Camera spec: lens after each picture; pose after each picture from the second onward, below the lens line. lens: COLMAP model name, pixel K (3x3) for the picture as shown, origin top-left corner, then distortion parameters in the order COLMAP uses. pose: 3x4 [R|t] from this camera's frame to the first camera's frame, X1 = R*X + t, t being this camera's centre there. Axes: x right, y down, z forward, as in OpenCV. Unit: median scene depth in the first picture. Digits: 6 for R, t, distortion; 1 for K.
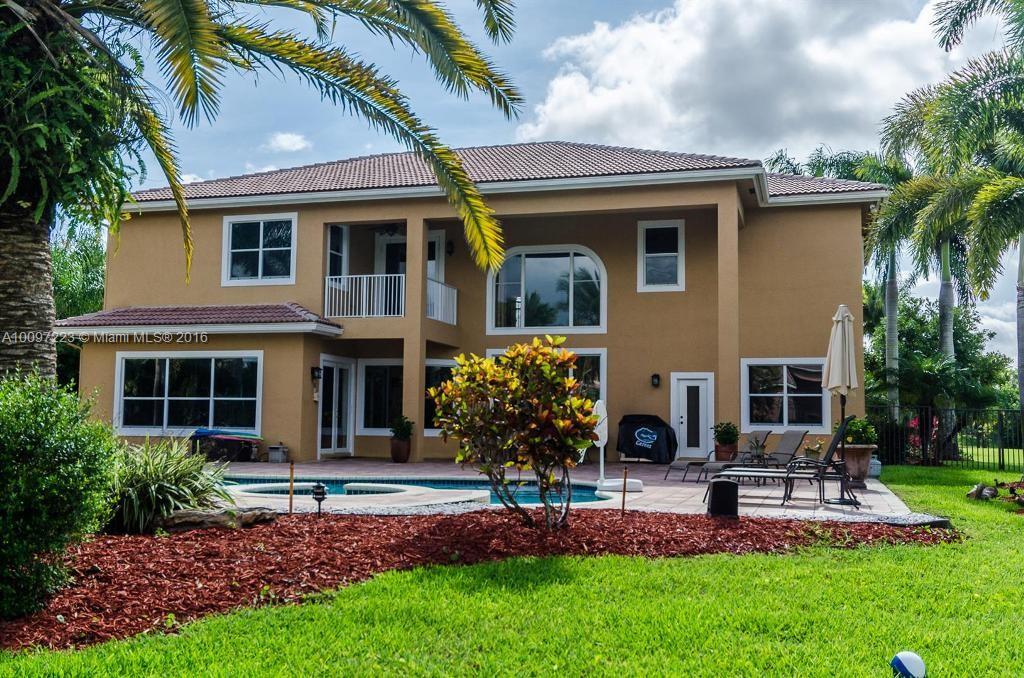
lens RADIAL K [[920.9, 0, 511.6], [0, 920.9, 338.9], [0, 0, 1]] dist [0.006053, 0.000412]
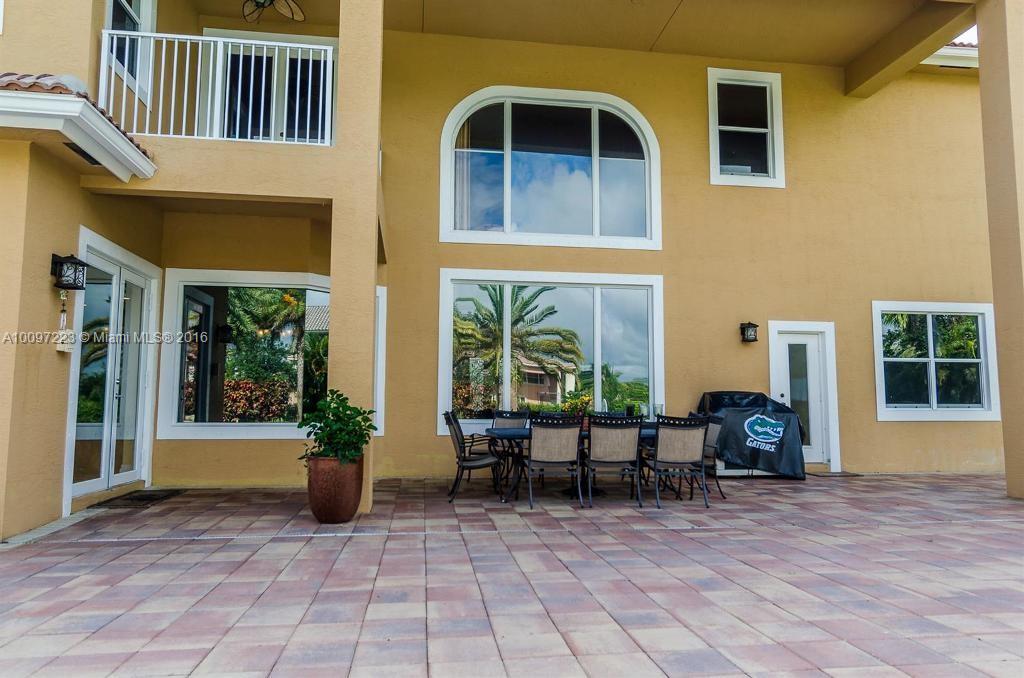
lens RADIAL K [[688.5, 0, 518.4], [0, 688.5, 338.3], [0, 0, 1]] dist [0.004269, 0.005582]
pose [[0.912688, 0.031231, 0.407461, -0.156253], [-0.028471, 0.999512, -0.012836, 0.058847], [-0.407663, 0.000114, 0.913132, 0.665359]]
